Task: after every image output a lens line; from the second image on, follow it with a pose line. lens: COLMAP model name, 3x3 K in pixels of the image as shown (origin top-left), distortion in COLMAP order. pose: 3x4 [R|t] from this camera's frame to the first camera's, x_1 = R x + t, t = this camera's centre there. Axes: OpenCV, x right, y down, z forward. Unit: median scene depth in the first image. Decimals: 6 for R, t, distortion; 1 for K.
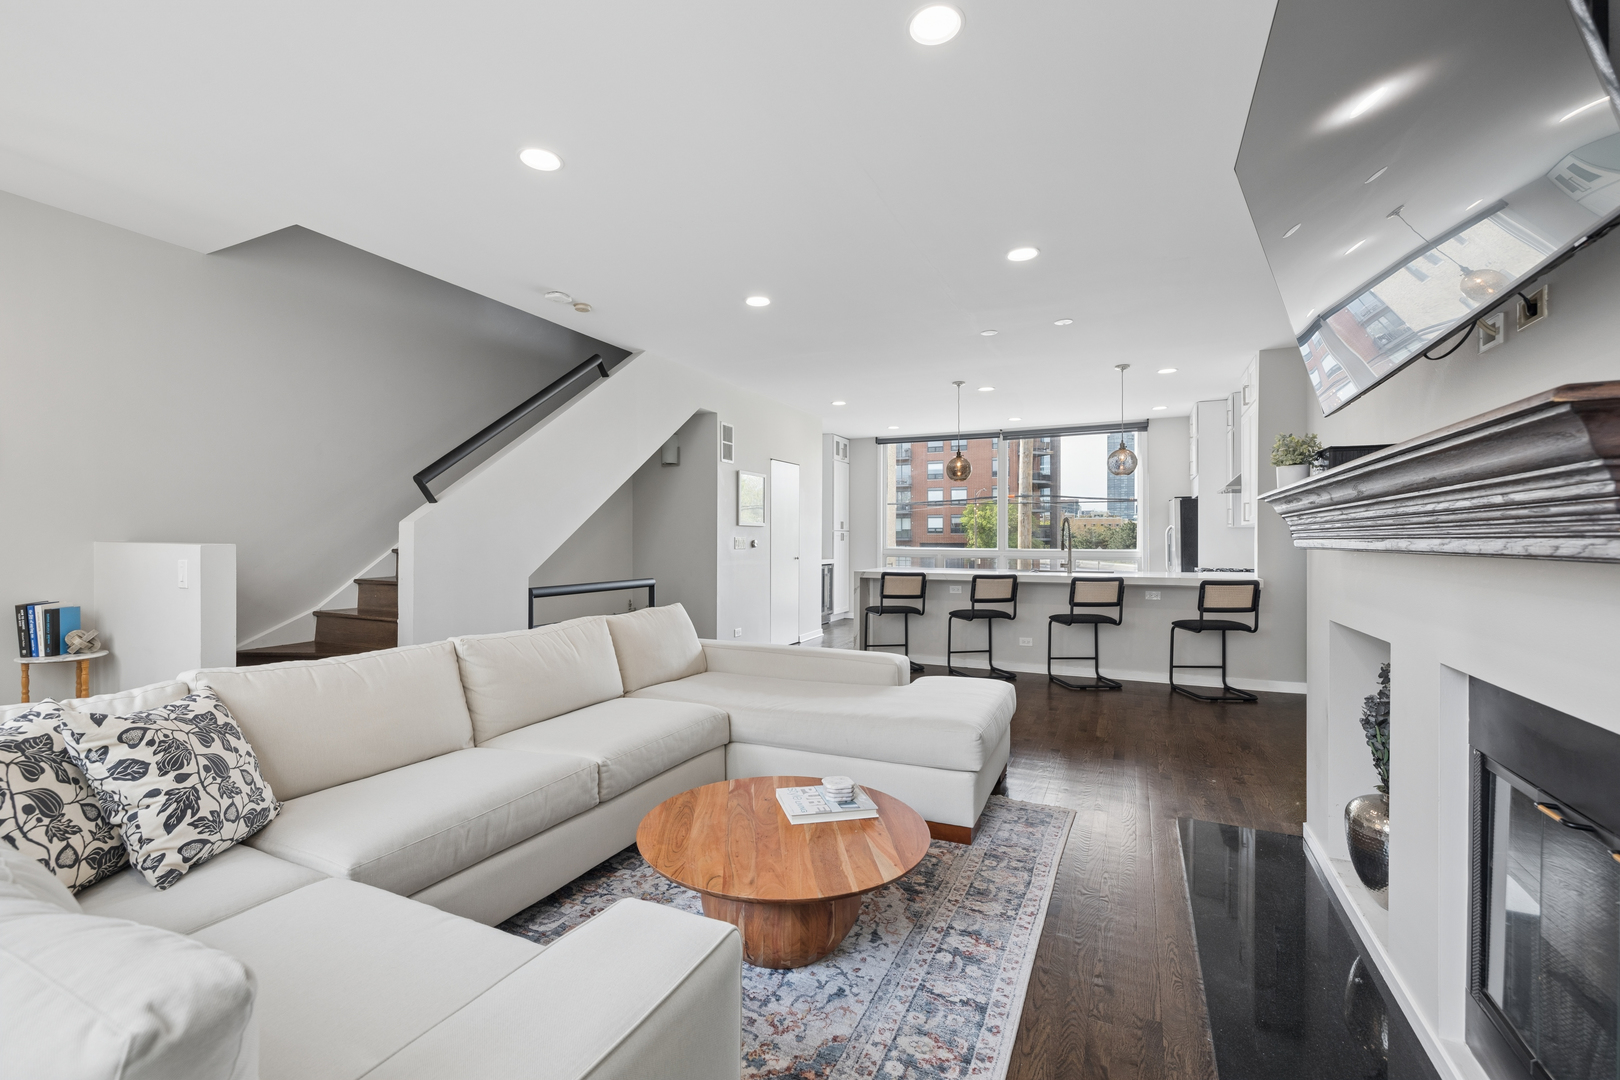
lens RADIAL K [[684.0, 0, 799.9], [0, 684.0, 538.6], [0, 0, 1]] dist [0.001549, -0.000181]
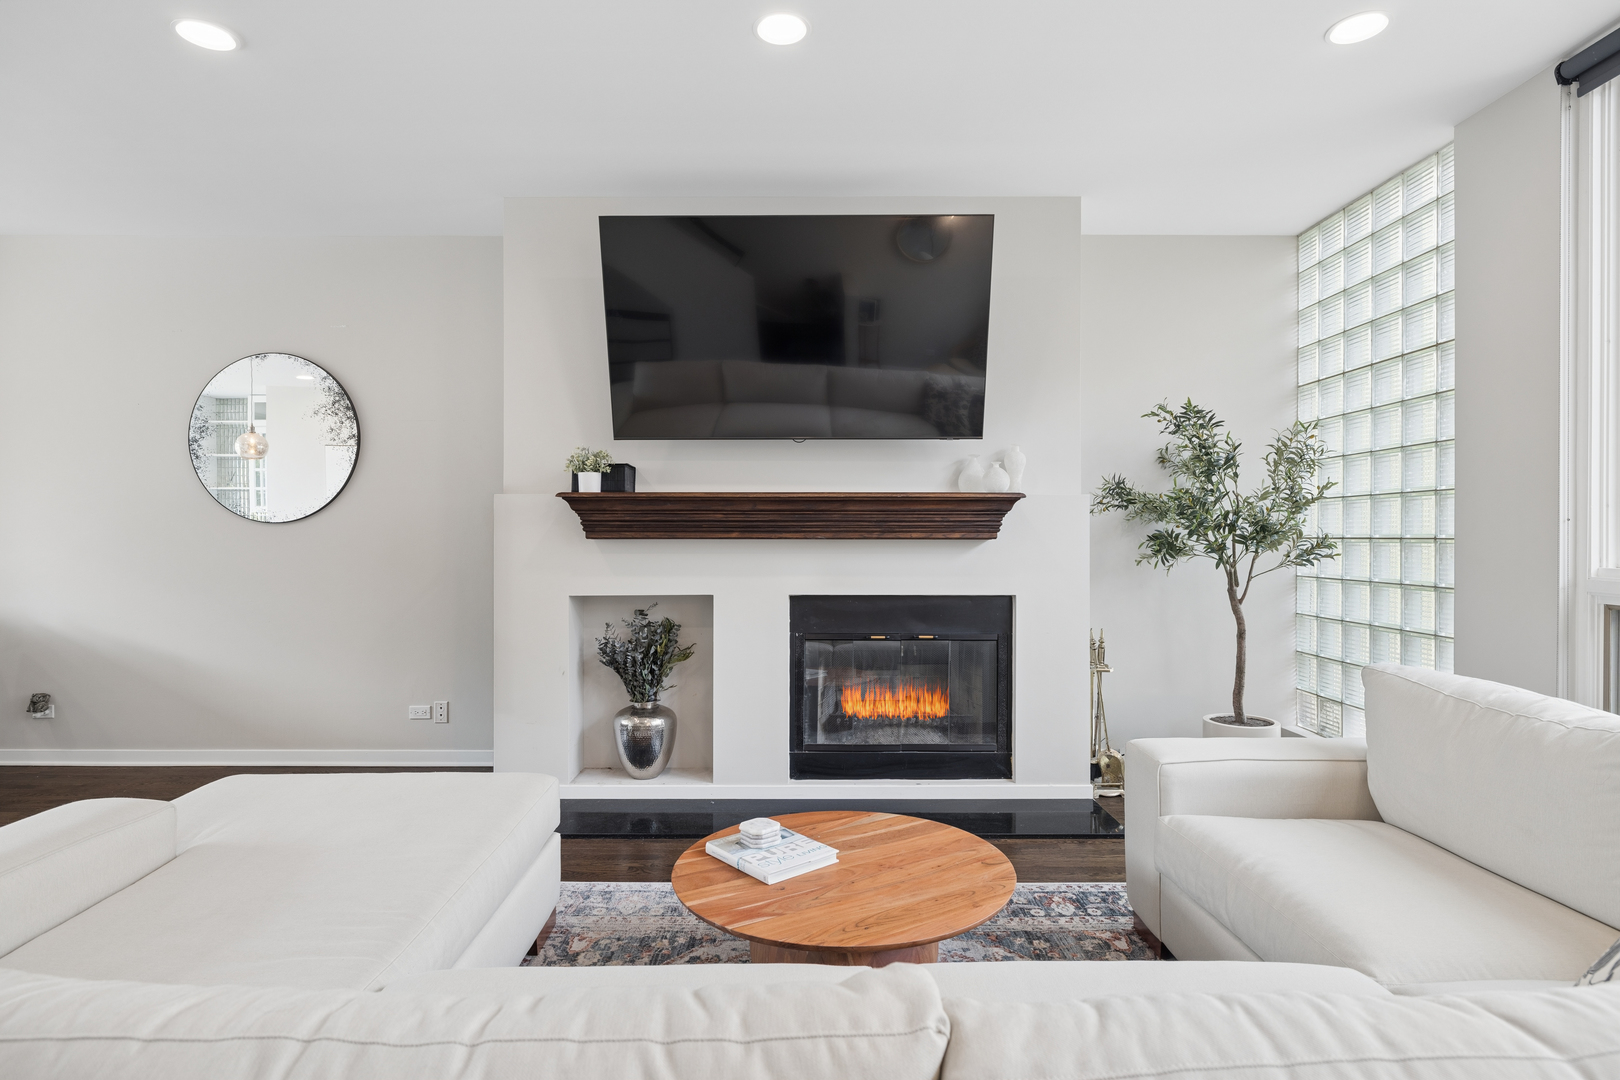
lens RADIAL K [[838.5, 0, 806.9], [0, 838.5, 539.3], [0, 0, 1]] dist [0.000122, 0.001494]
pose [[-0.439008, -0.005583, 0.898466, -0.348483], [-0.003971, 0.999983, 0.004274, 0.002872], [-0.898475, -0.001691, -0.439022, 0.555394]]
